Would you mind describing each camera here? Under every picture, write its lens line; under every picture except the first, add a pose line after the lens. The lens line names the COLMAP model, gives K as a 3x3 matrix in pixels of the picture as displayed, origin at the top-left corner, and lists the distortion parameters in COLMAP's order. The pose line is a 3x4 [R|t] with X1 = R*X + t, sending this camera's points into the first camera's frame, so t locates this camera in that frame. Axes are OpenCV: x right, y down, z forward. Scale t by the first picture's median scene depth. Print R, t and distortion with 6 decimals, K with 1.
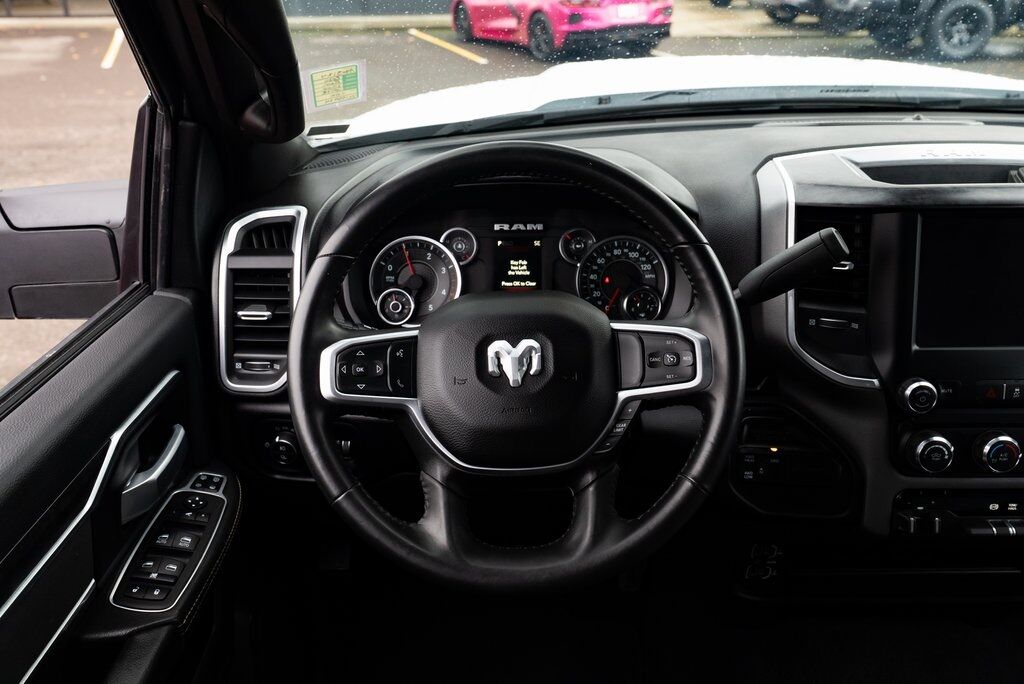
lens RADIAL K [[899.8, 0, 512.0], [0, 899.8, 342.0], [0, 0, 1]] dist [-0.013454, 0.025565]
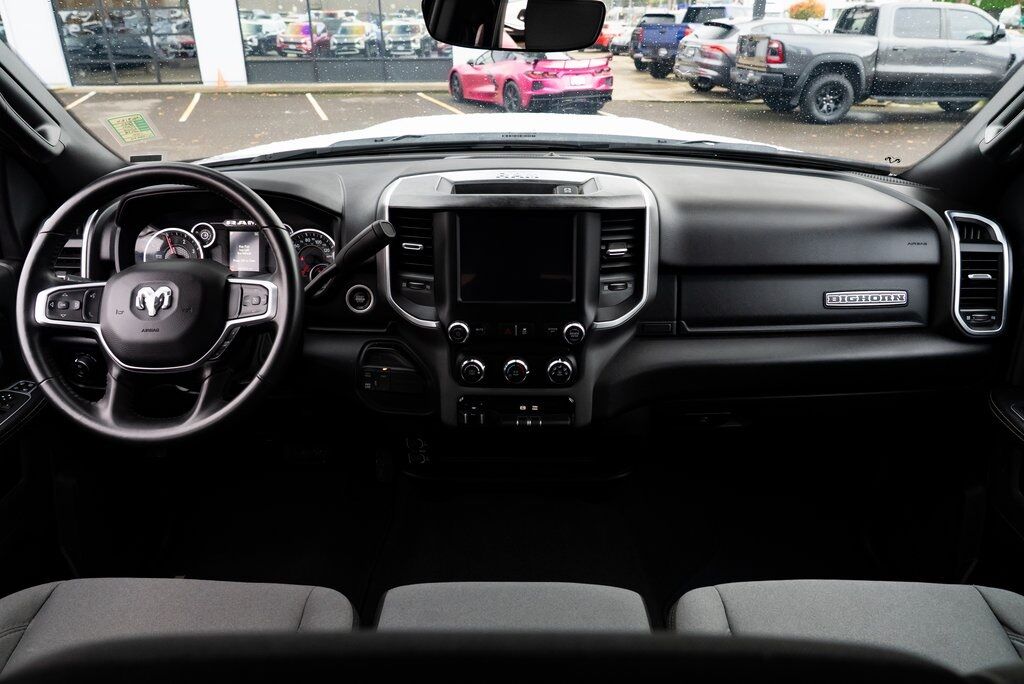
lens RADIAL K [[695.0, 0, 512.0], [0, 695.0, 342.0], [0, 0, 1]] dist [-0.040241, 0.026529]
pose [[0.999908, 0.013464, 0.001401, 0.459500], [-0.013477, 0.999858, 0.010076, 0.053817], [-0.001265, -0.010094, 0.999948, -0.156808]]
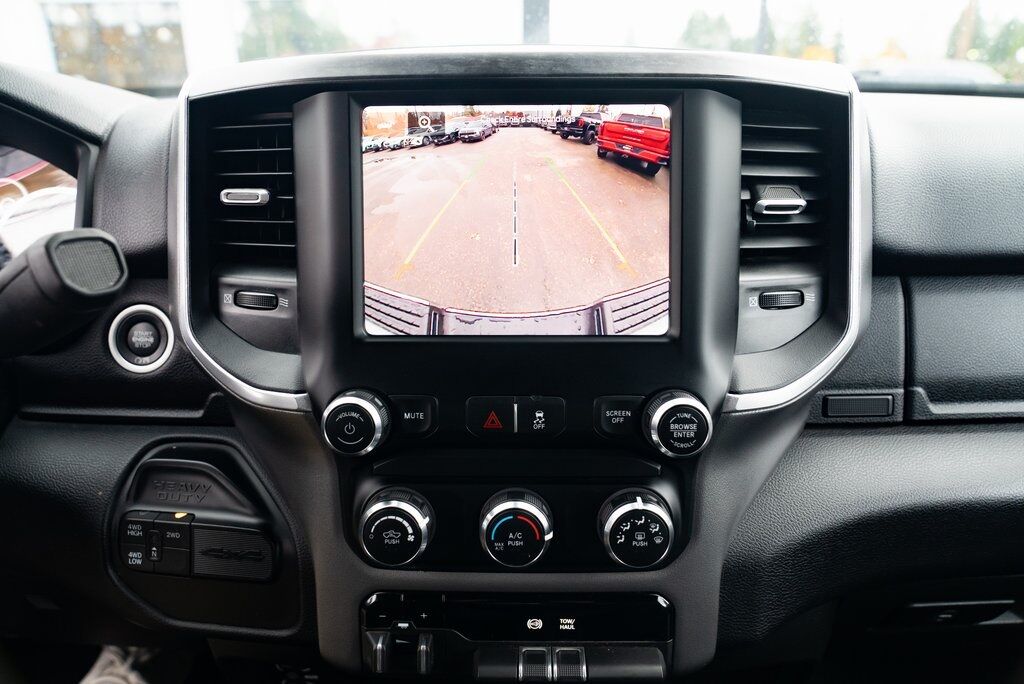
lens RADIAL K [[695.0, 0, 512.0], [0, 695.0, 342.0], [0, 0, 1]] dist [-0.040241, 0.026529]
pose [[0.999956, 0.009350, -0.000296, 0.464388], [-0.009341, 0.996311, -0.085305, 0.038633], [-0.000503, 0.085304, 0.996355, 0.489765]]
